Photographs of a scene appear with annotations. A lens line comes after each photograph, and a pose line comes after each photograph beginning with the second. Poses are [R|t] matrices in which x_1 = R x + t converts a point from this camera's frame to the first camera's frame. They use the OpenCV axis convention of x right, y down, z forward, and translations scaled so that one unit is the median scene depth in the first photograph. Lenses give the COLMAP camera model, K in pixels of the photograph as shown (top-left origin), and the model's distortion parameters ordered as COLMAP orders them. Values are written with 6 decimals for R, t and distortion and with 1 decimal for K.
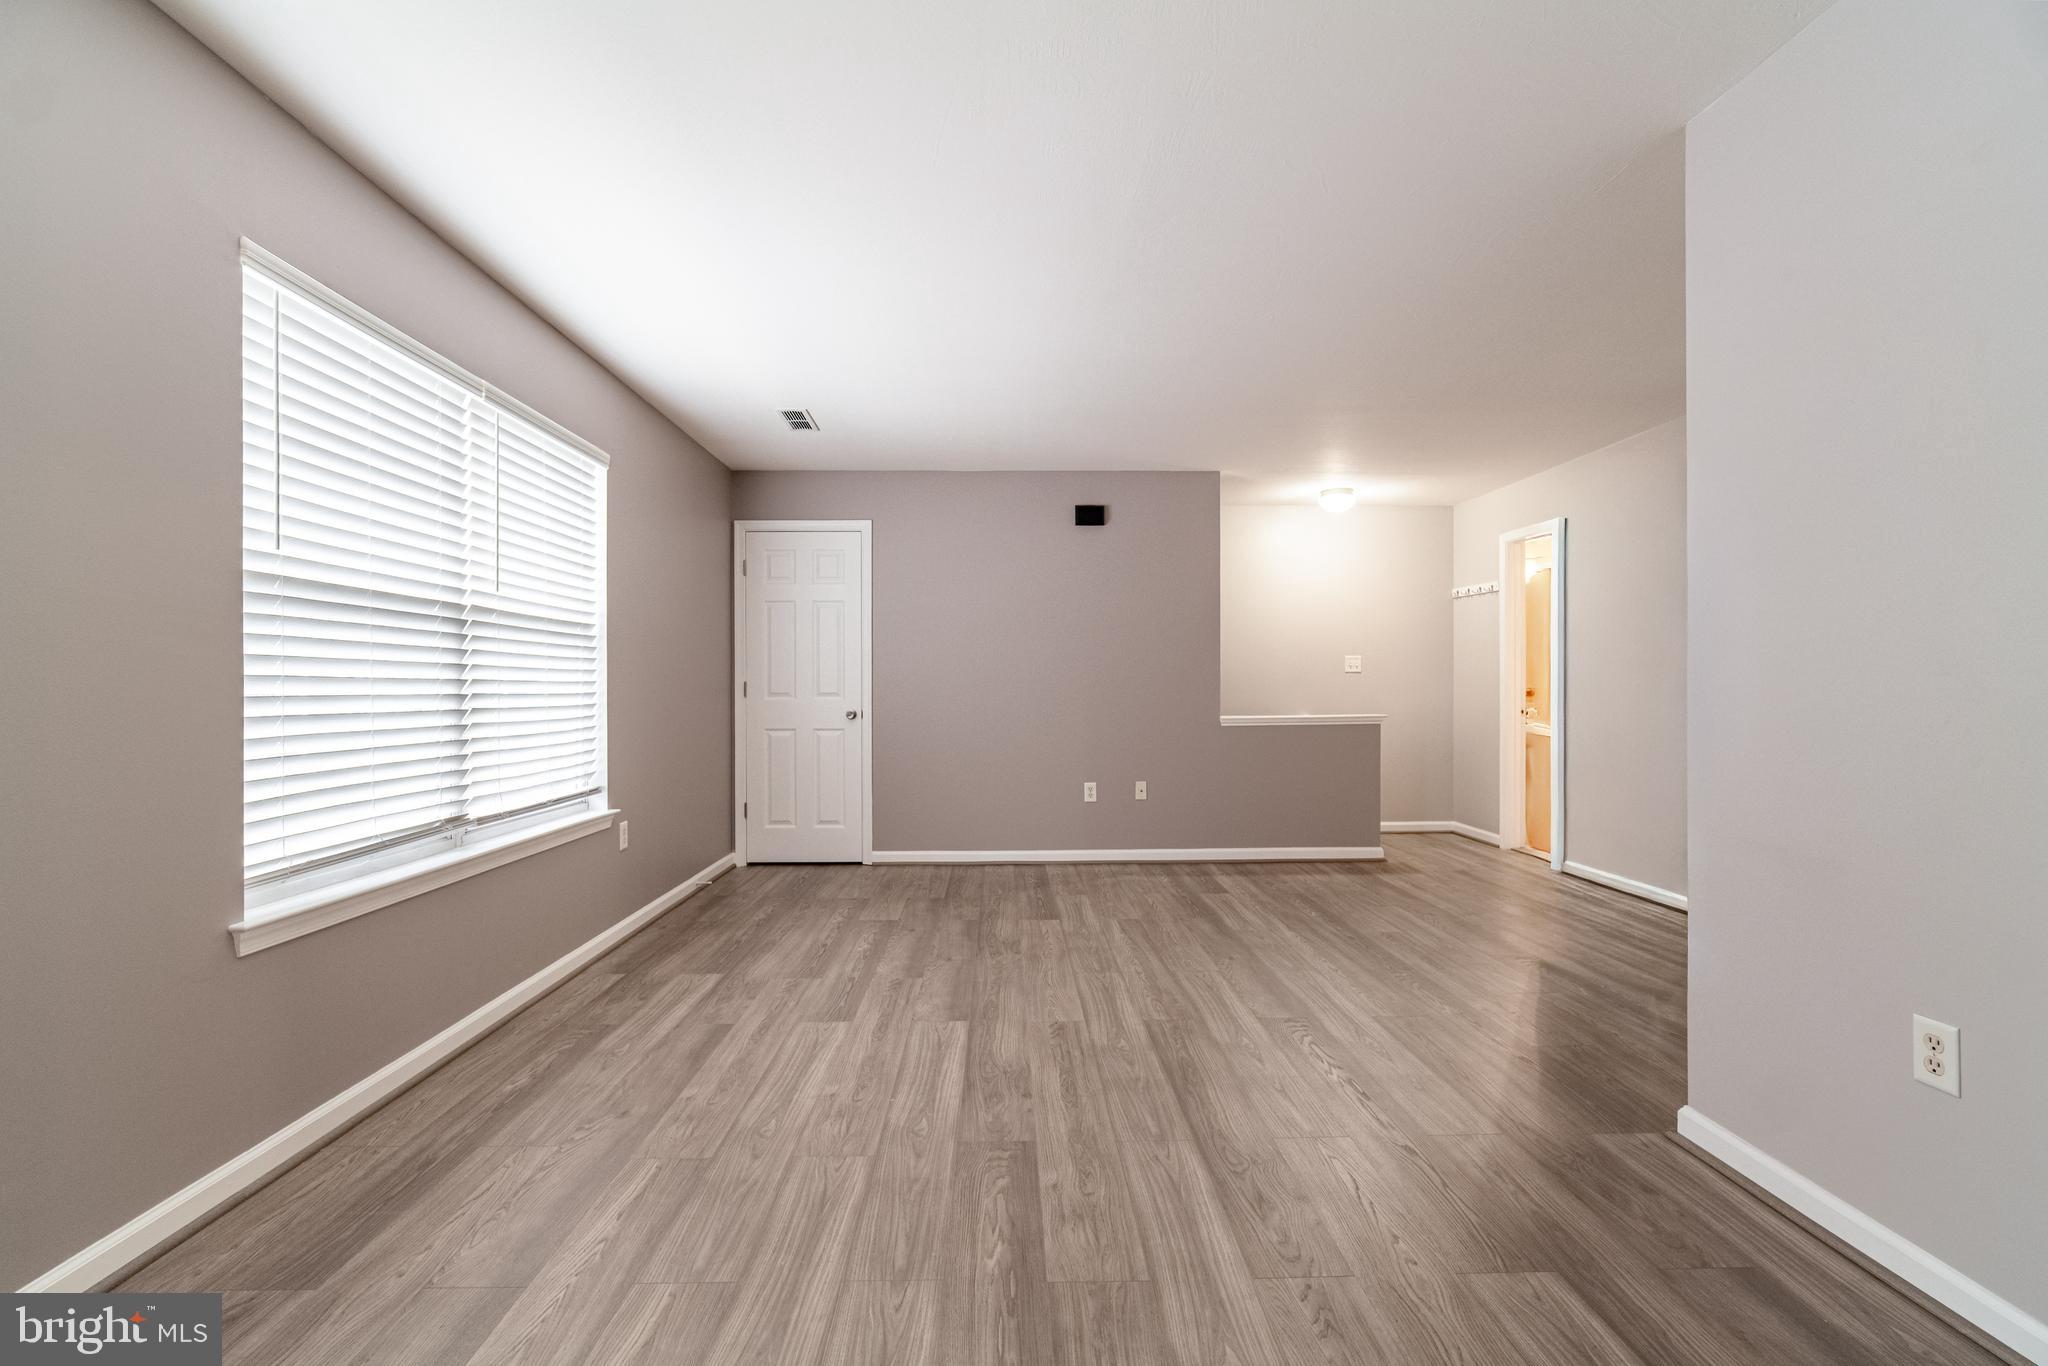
lens RADIAL K [[900.9, 0, 1035.2], [0, 900.9, 692.8], [0, 0, 1]] dist [-0.011972, 0.001746]
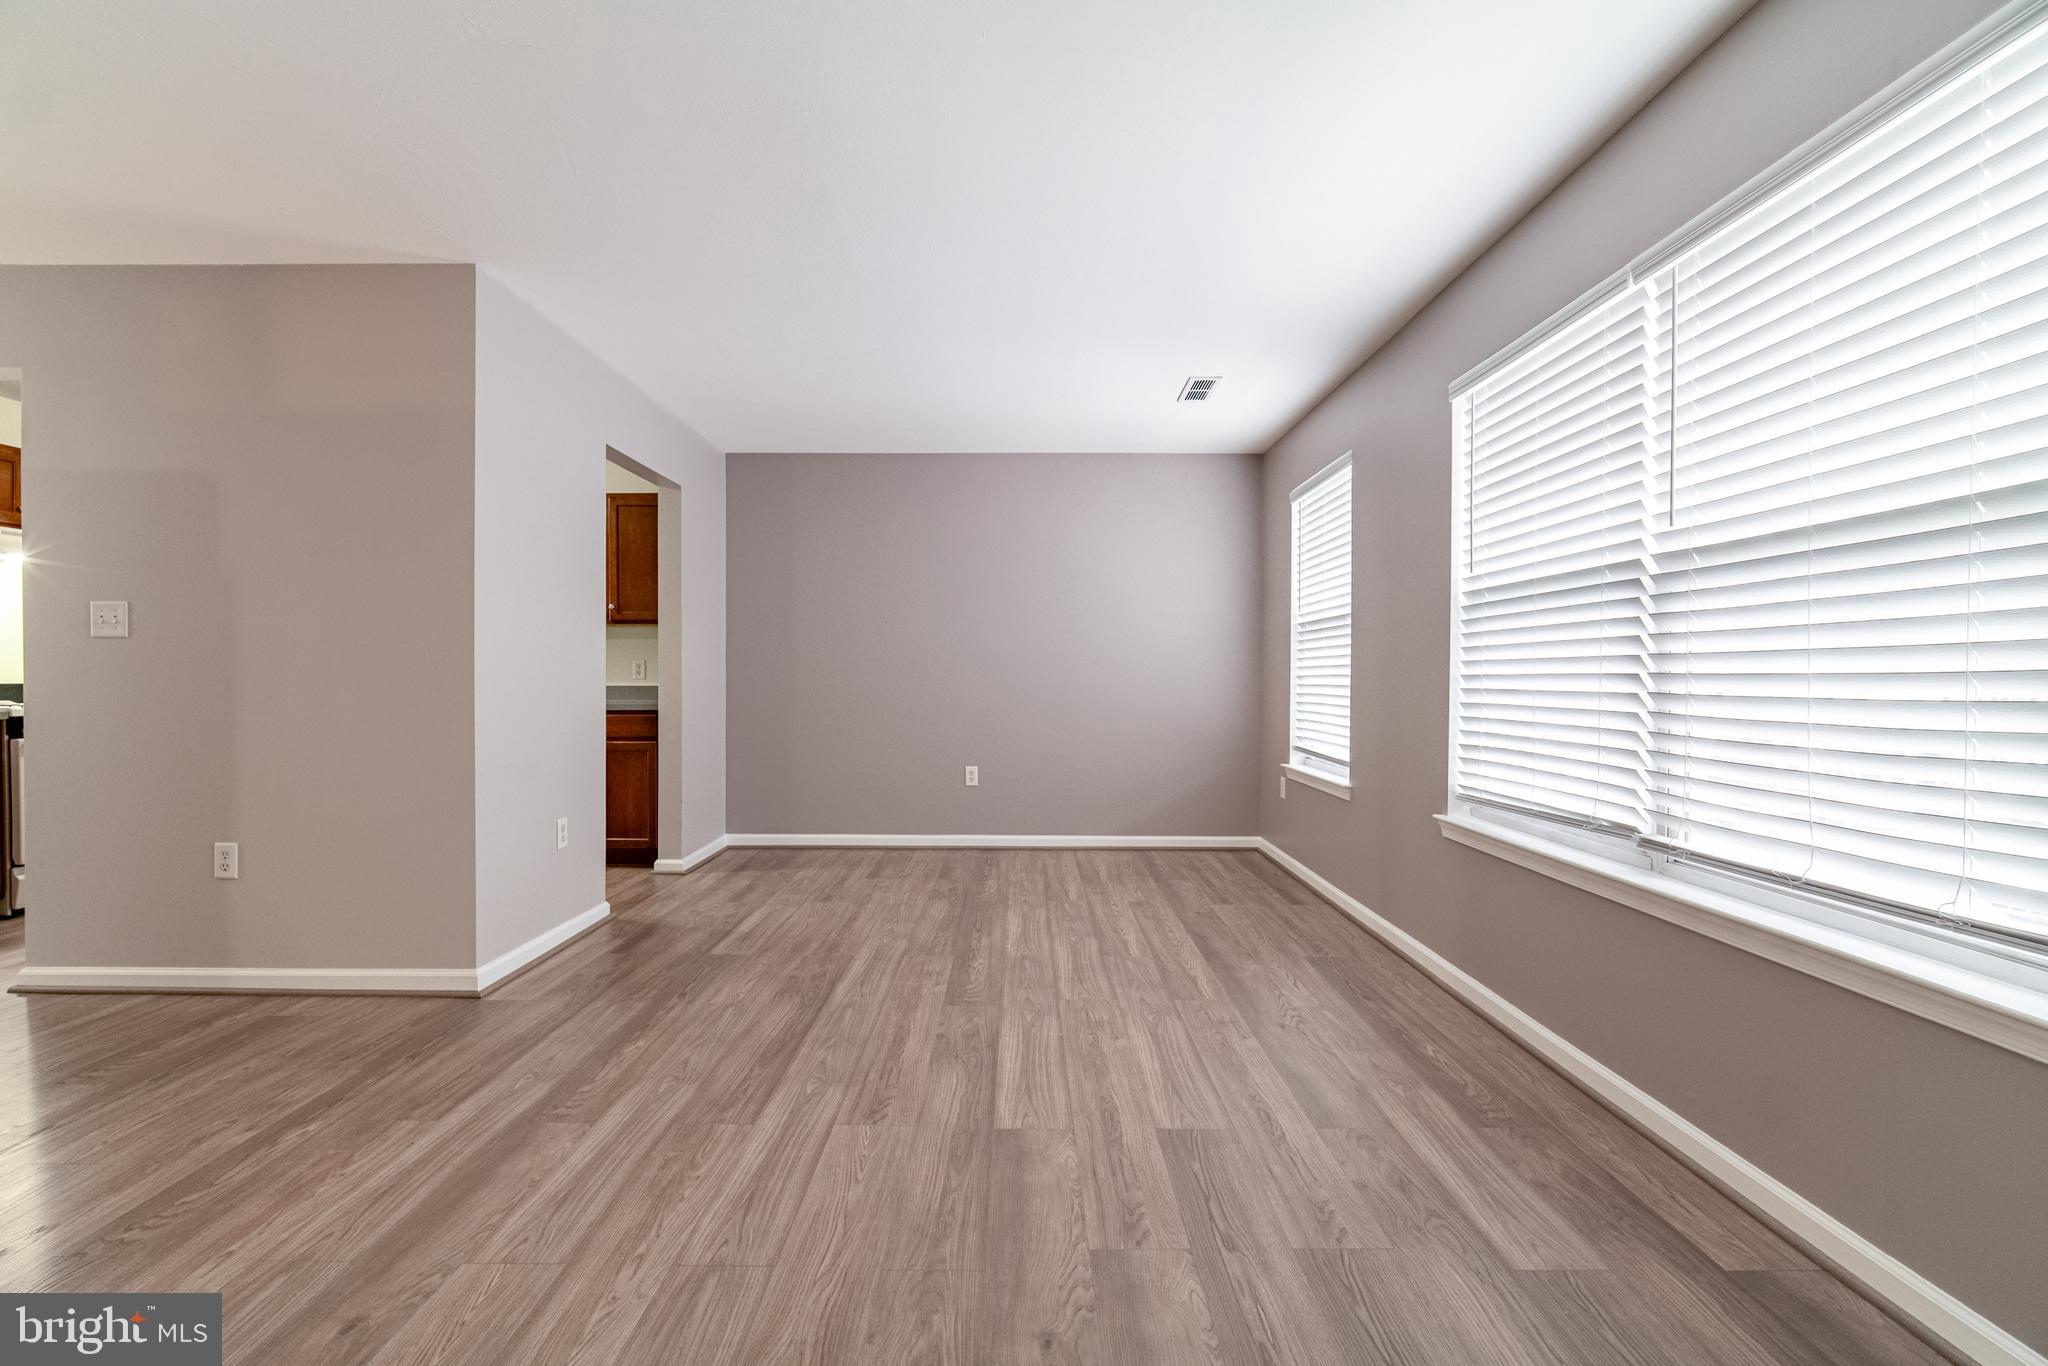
lens RADIAL K [[900.9, 0, 1029.8], [0, 900.9, 675.4], [0, 0, 1]] dist [-0.011972, 0.001746]
pose [[-0.999639, -0.000308, 0.026848, -0.128174], [-0.000250, 0.999998, 0.002142, 0.001526], [-0.026848, 0.002135, -0.999637, 1.812344]]
